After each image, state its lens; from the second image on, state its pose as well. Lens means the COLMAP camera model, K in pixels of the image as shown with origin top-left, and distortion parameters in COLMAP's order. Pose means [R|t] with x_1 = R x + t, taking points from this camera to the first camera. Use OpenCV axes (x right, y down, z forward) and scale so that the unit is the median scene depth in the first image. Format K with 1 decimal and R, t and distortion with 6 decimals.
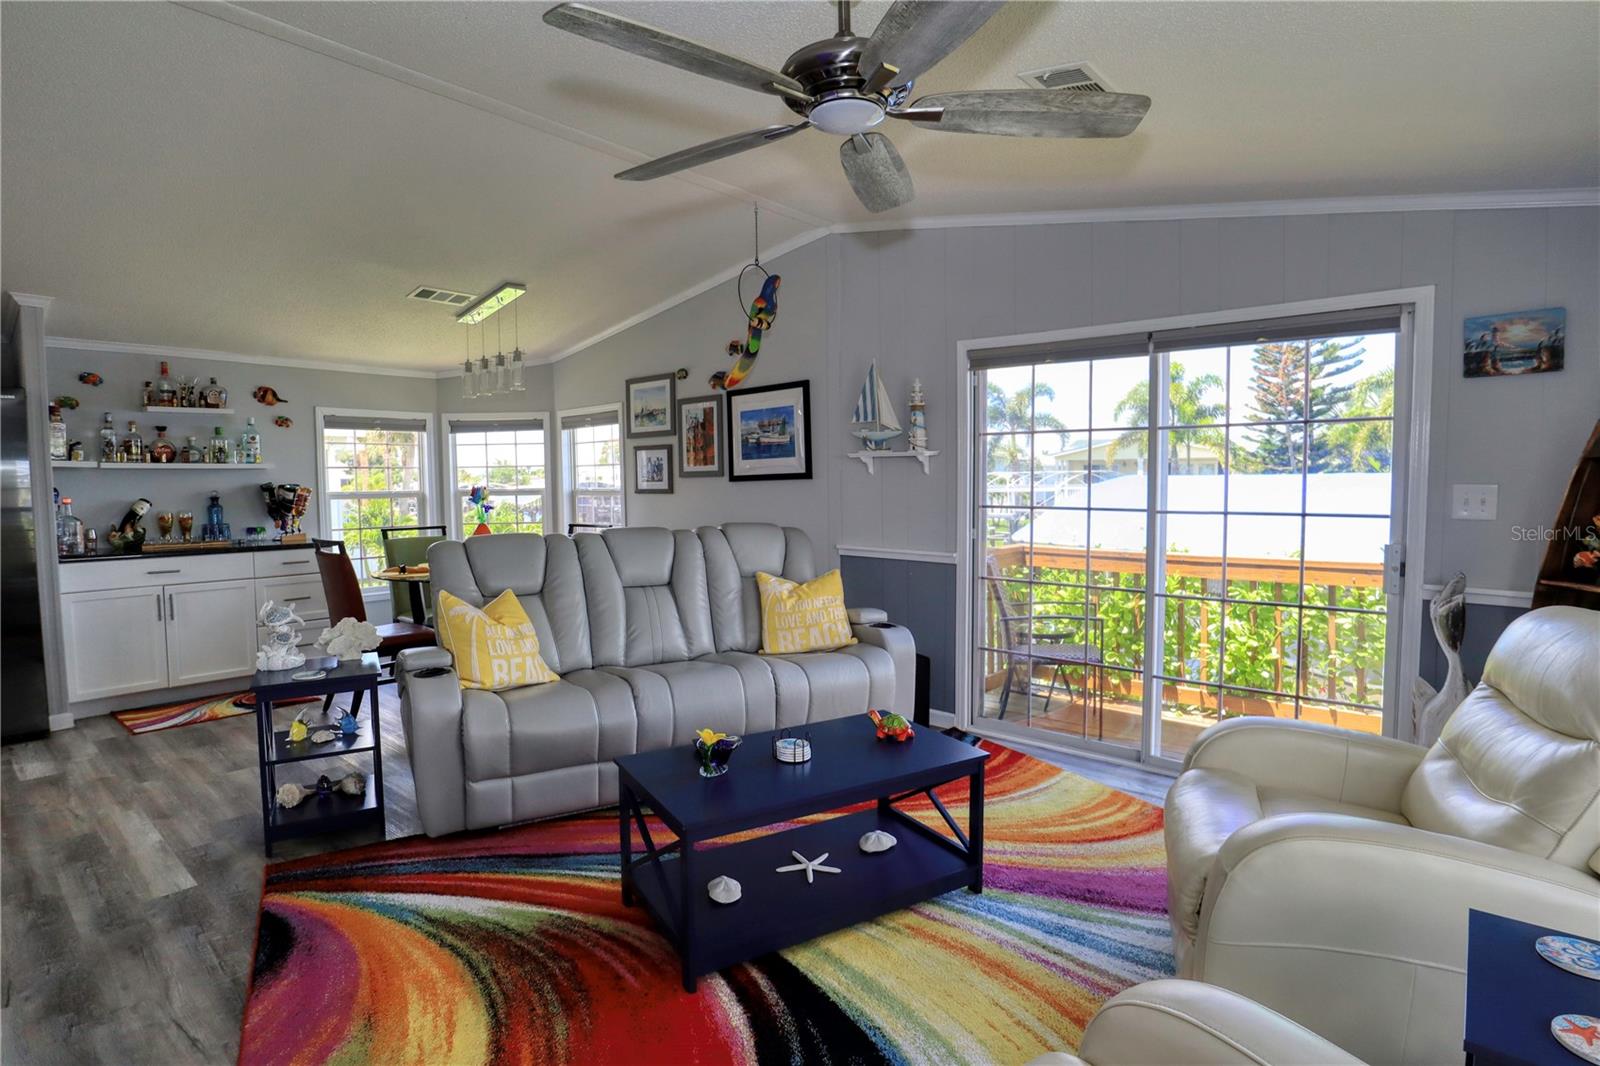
lens RADIAL K [[811.3, 0, 803.8], [0, 811.3, 528.9], [0, 0, 1]] dist [-0.038336, 0.007508]
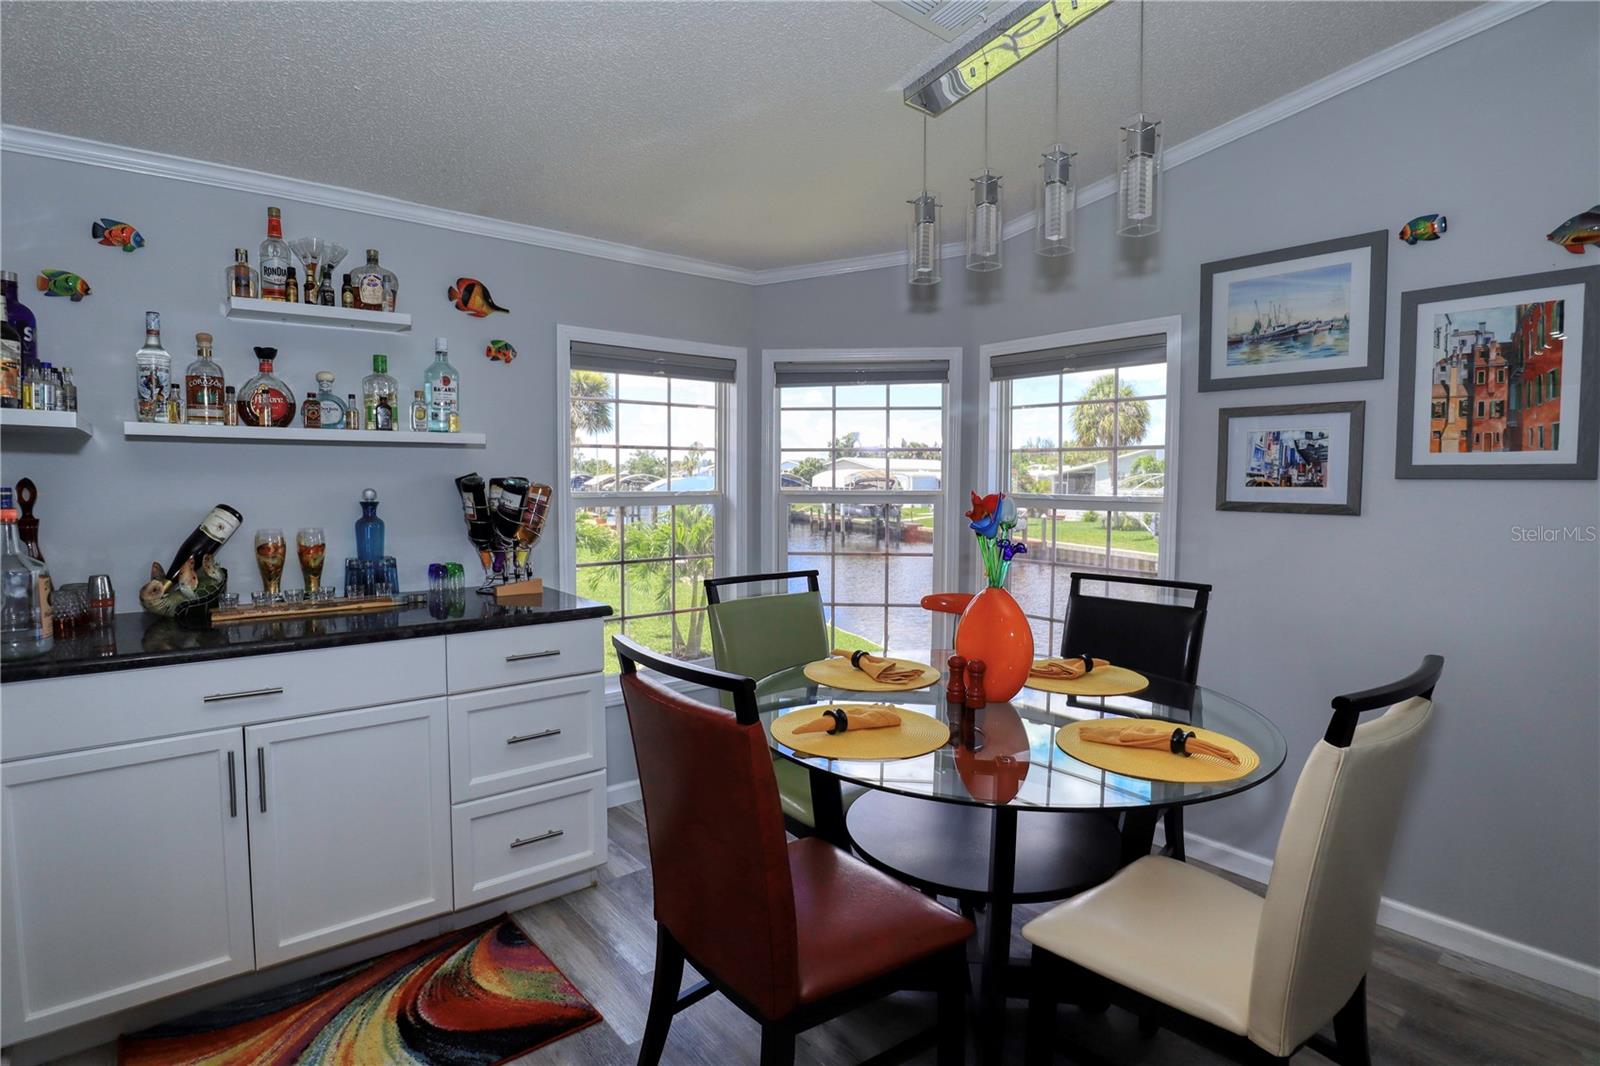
lens RADIAL K [[811.3, 0, 801.1], [0, 811.3, 526.8], [0, 0, 1]] dist [-0.038336, 0.007508]
pose [[0.986992, 0.026648, -0.158546, -0.393939], [-0.025541, 0.999633, 0.009015, -0.034807], [0.158728, -0.004848, 0.987310, 0.546017]]
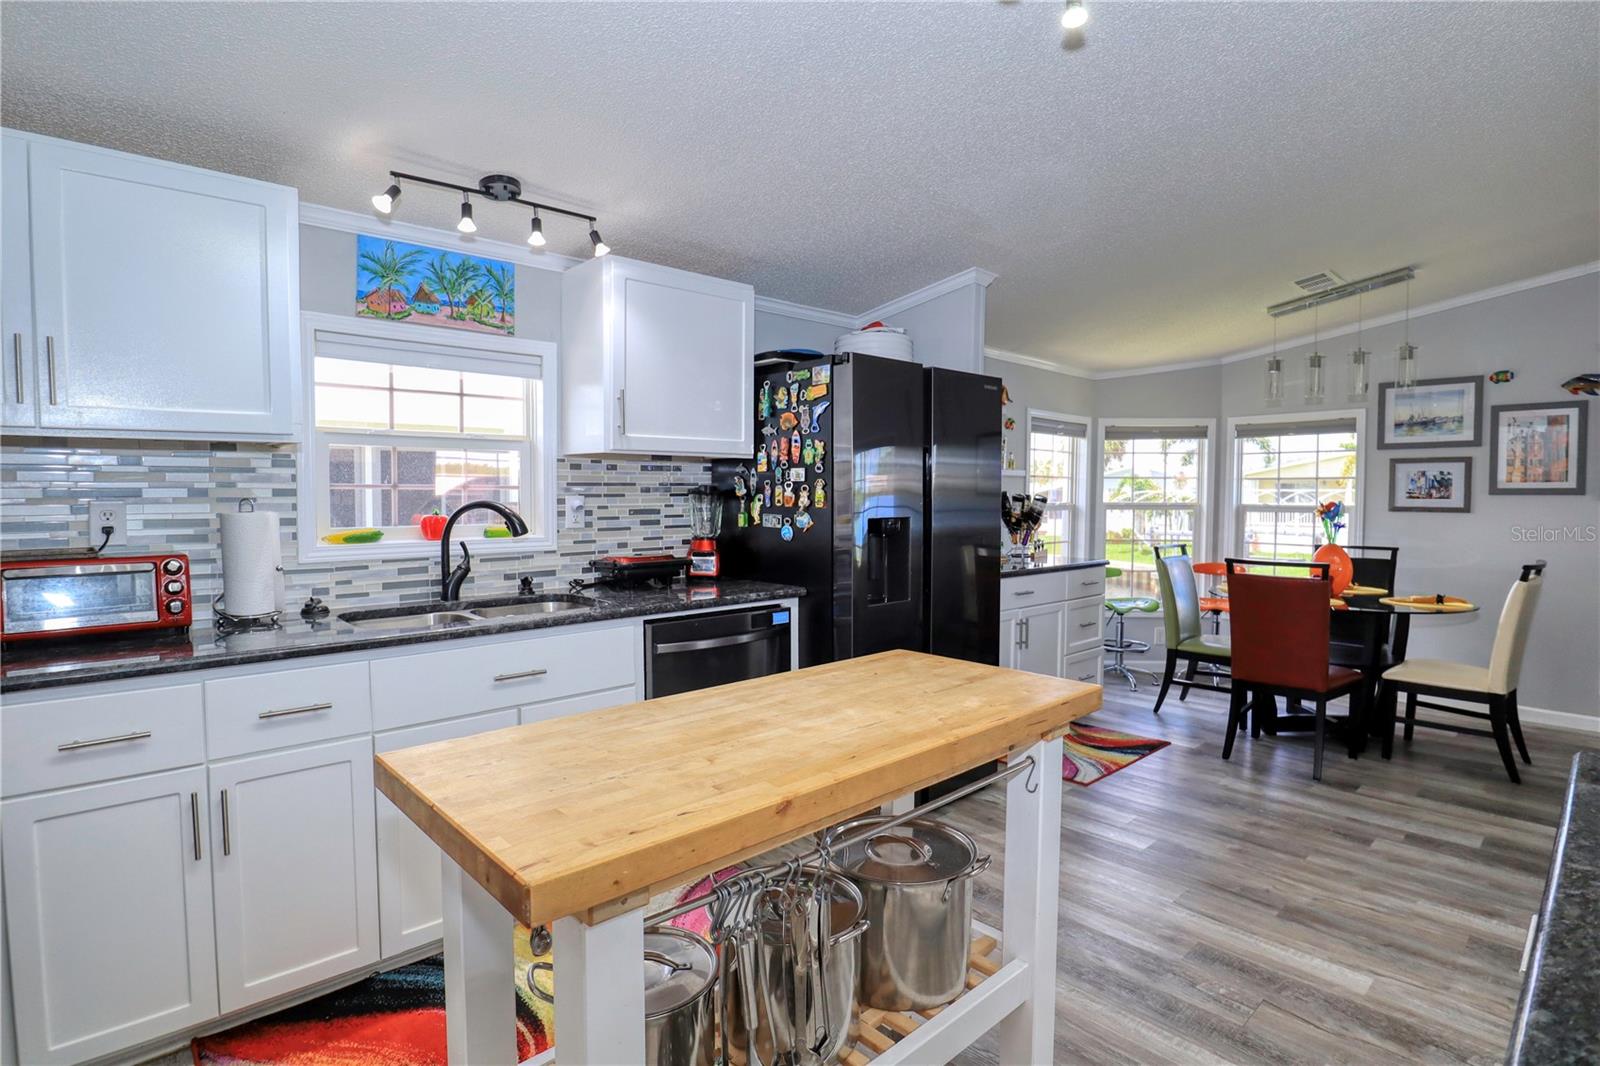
lens RADIAL K [[811.3, 0, 798.2], [0, 811.3, 533.3], [0, 0, 1]] dist [-0.038336, 0.007508]
pose [[0.995016, 0.021357, -0.097397, -0.816628], [-0.022519, 0.999688, -0.010847, 0.004177], [0.097135, 0.012986, 0.995187, 0.077196]]
